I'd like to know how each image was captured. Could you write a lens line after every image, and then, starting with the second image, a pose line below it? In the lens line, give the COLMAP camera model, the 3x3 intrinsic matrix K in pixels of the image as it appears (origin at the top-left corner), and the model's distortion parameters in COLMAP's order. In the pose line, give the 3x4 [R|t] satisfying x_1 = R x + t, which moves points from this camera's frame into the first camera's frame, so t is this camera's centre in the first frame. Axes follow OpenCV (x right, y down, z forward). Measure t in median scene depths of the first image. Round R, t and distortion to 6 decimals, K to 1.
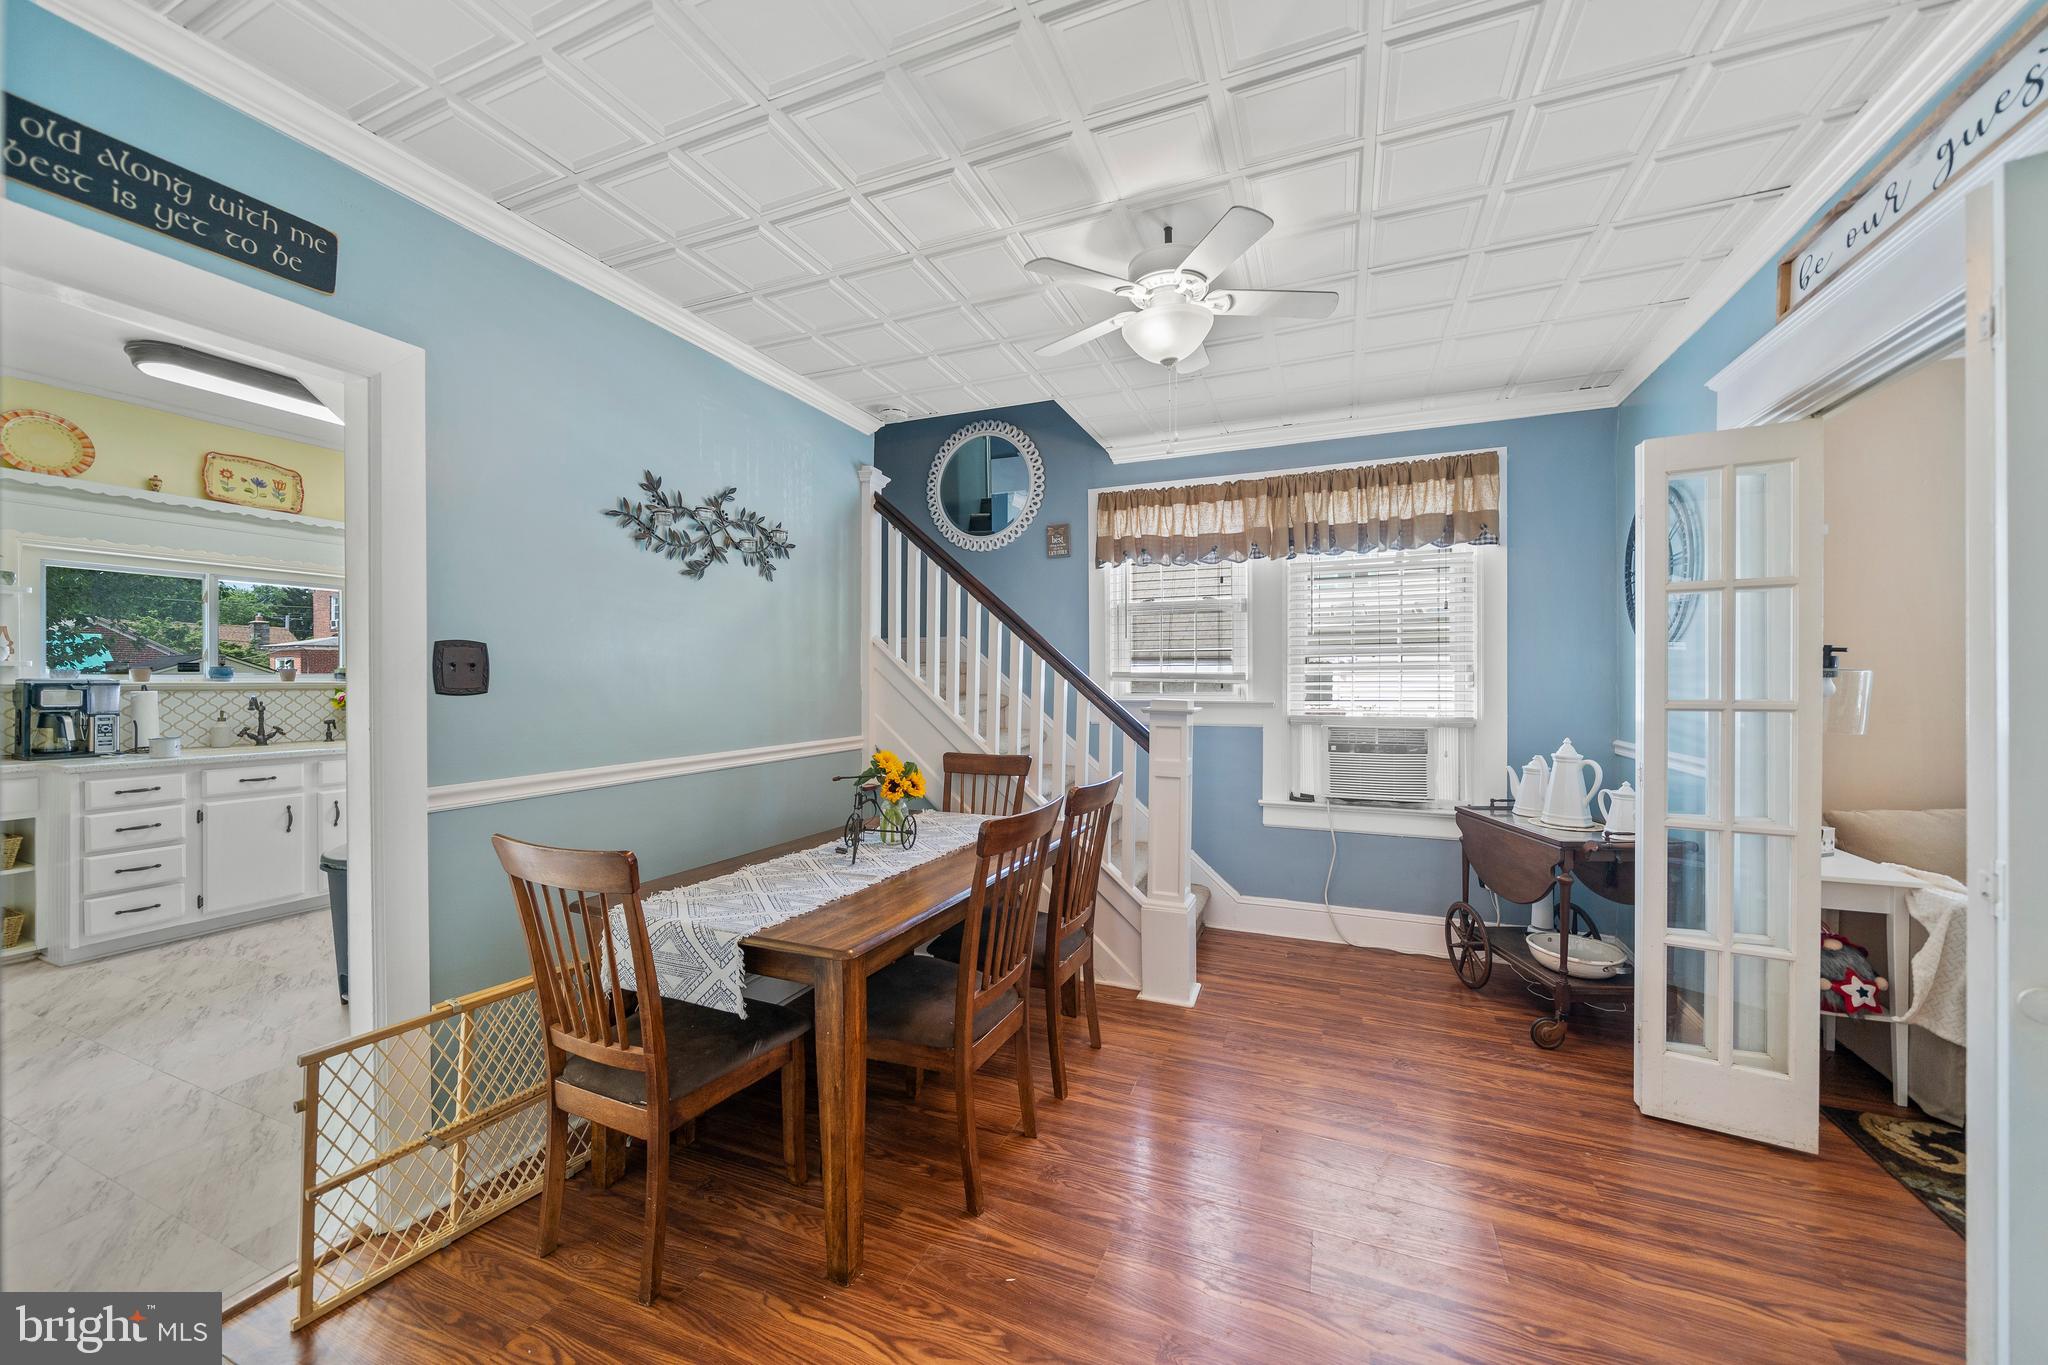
lens RADIAL K [[755.7, 0, 1049.4], [0, 755.7, 681.0], [0, 0, 1]] dist [0.000002, -0.002118]
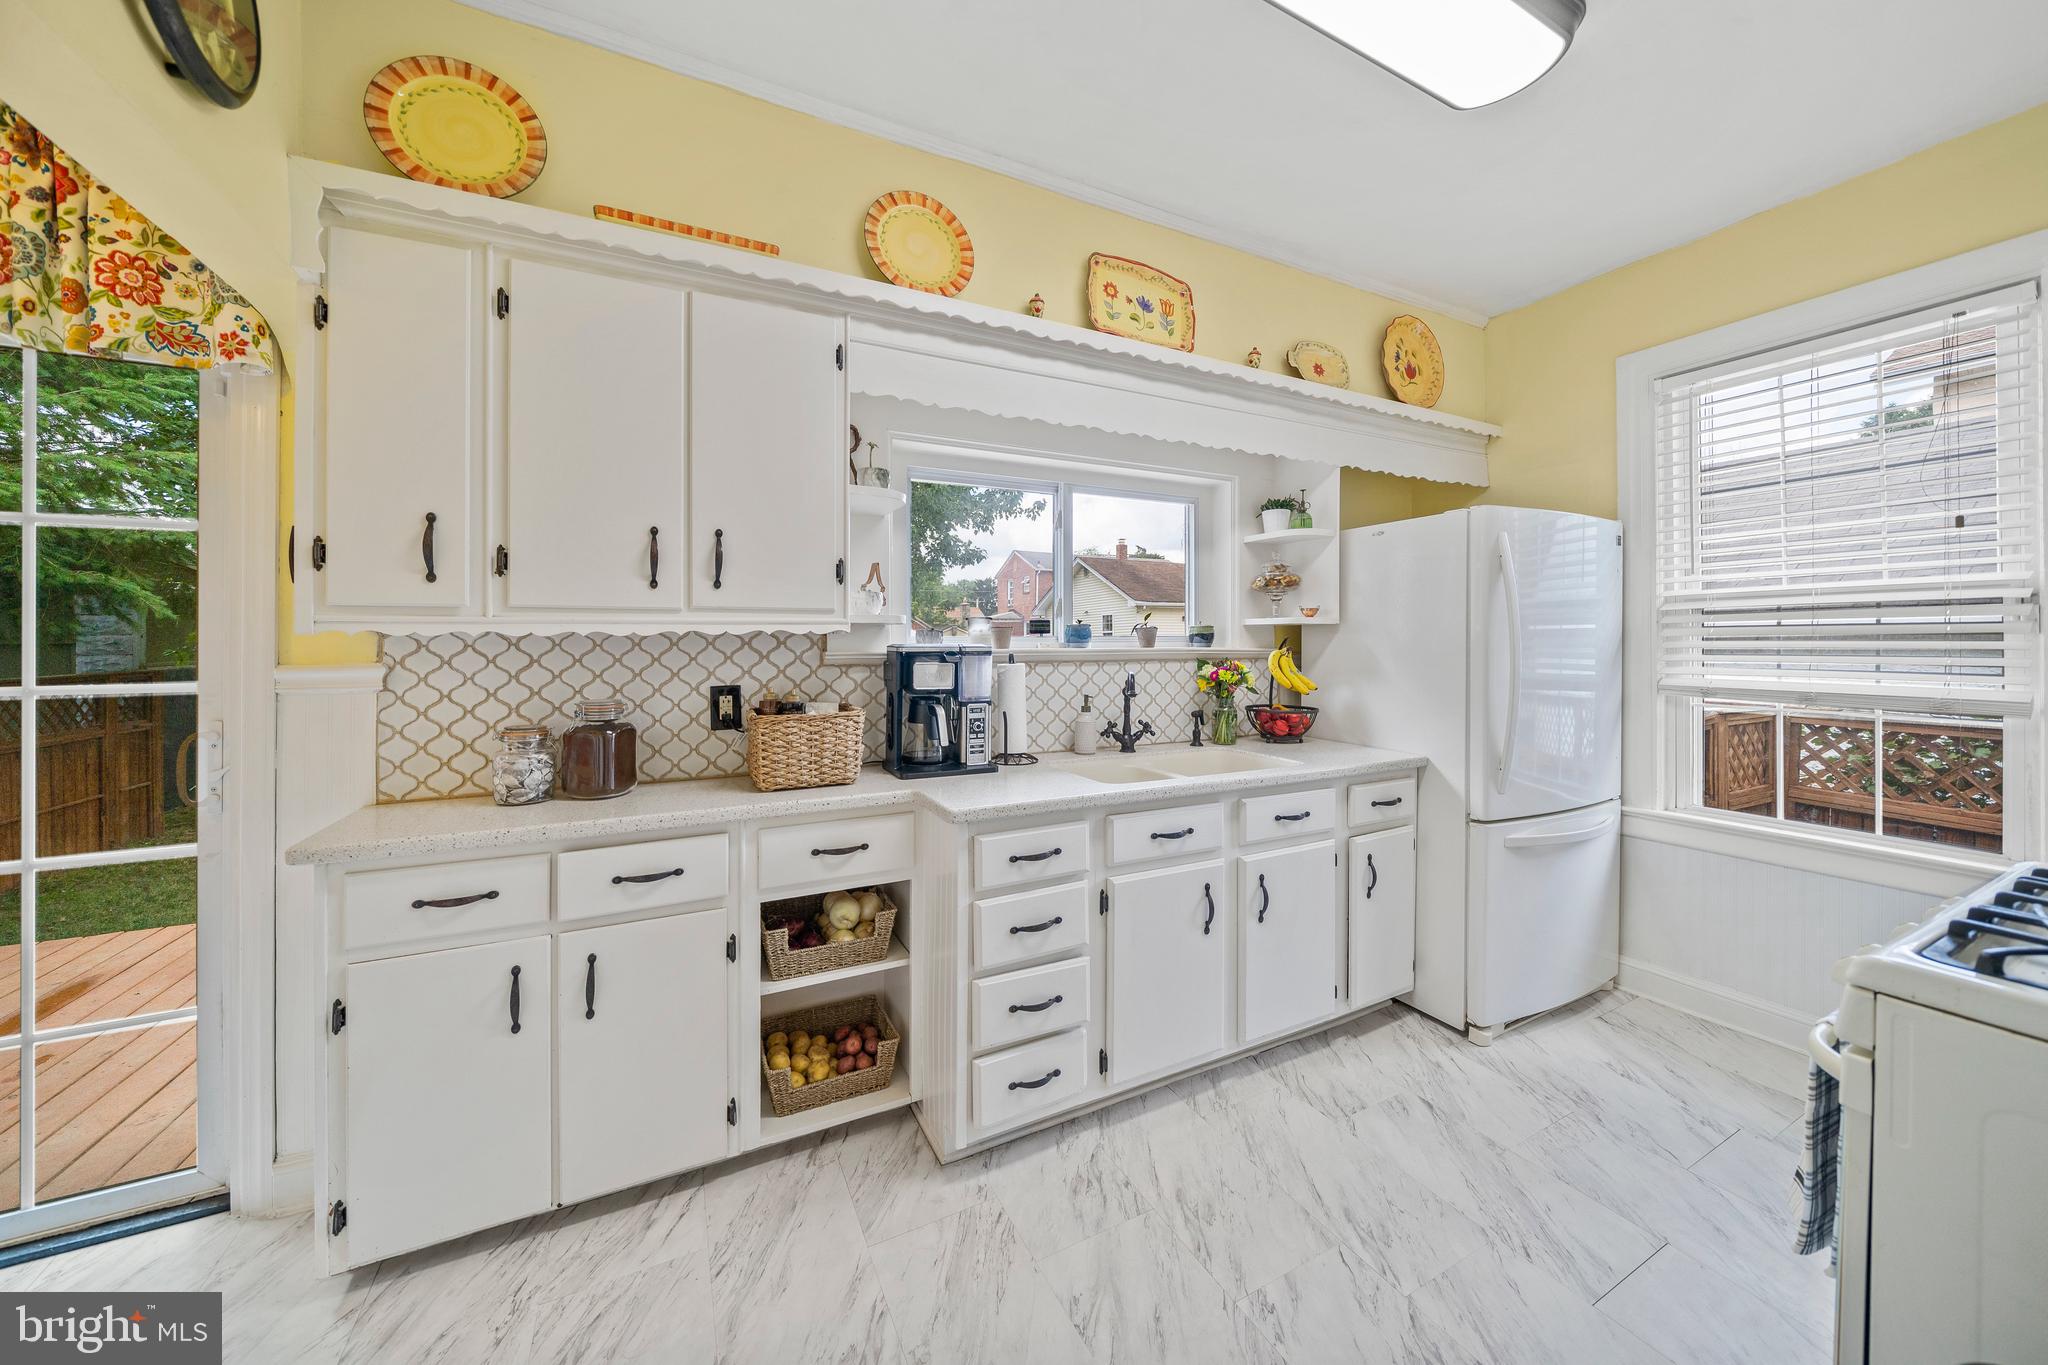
lens RADIAL K [[705.7, 0, 1035.9], [0, 705.7, 644.7], [0, 0, 1]] dist [-0.011281, 0.000711]
pose [[0.756014, -0.003841, -0.654545, -0.861769], [0.004192, 0.999991, -0.001027, -0.002304], [0.654543, -0.001967, 0.756023, 0.608880]]
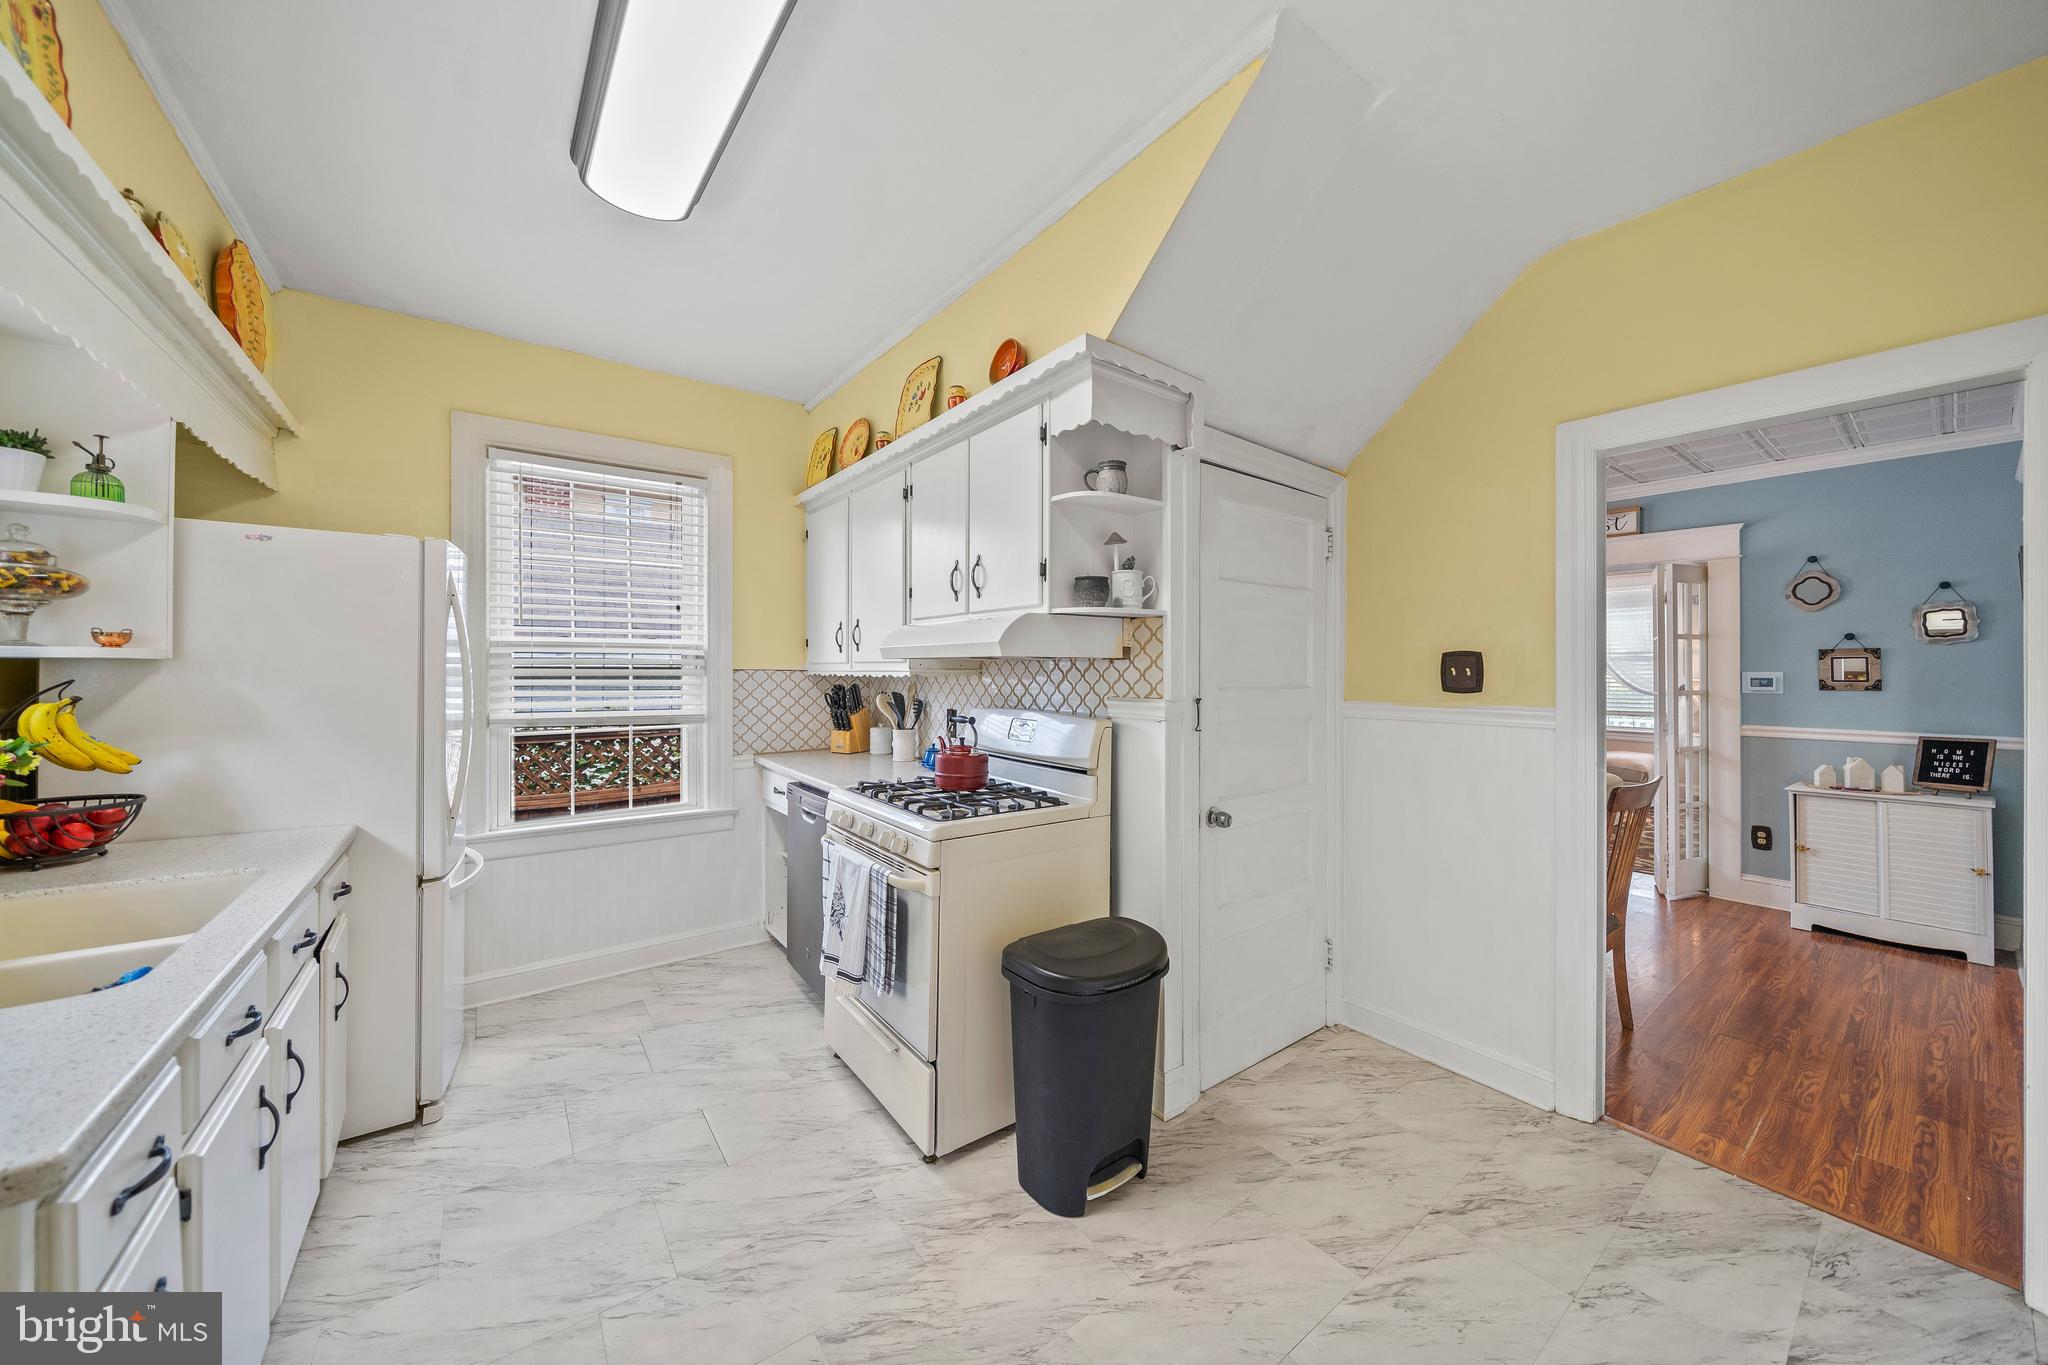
lens RADIAL K [[705.7, 0, 1030.8], [0, 705.7, 663.6], [0, 0, 1]] dist [-0.011281, 0.000711]
pose [[0.530744, 0.006757, 0.847505, -1.205977], [-0.001922, 0.999975, -0.006768, -0.018920], [-0.847530, 0.001963, 0.530744, 0.616641]]
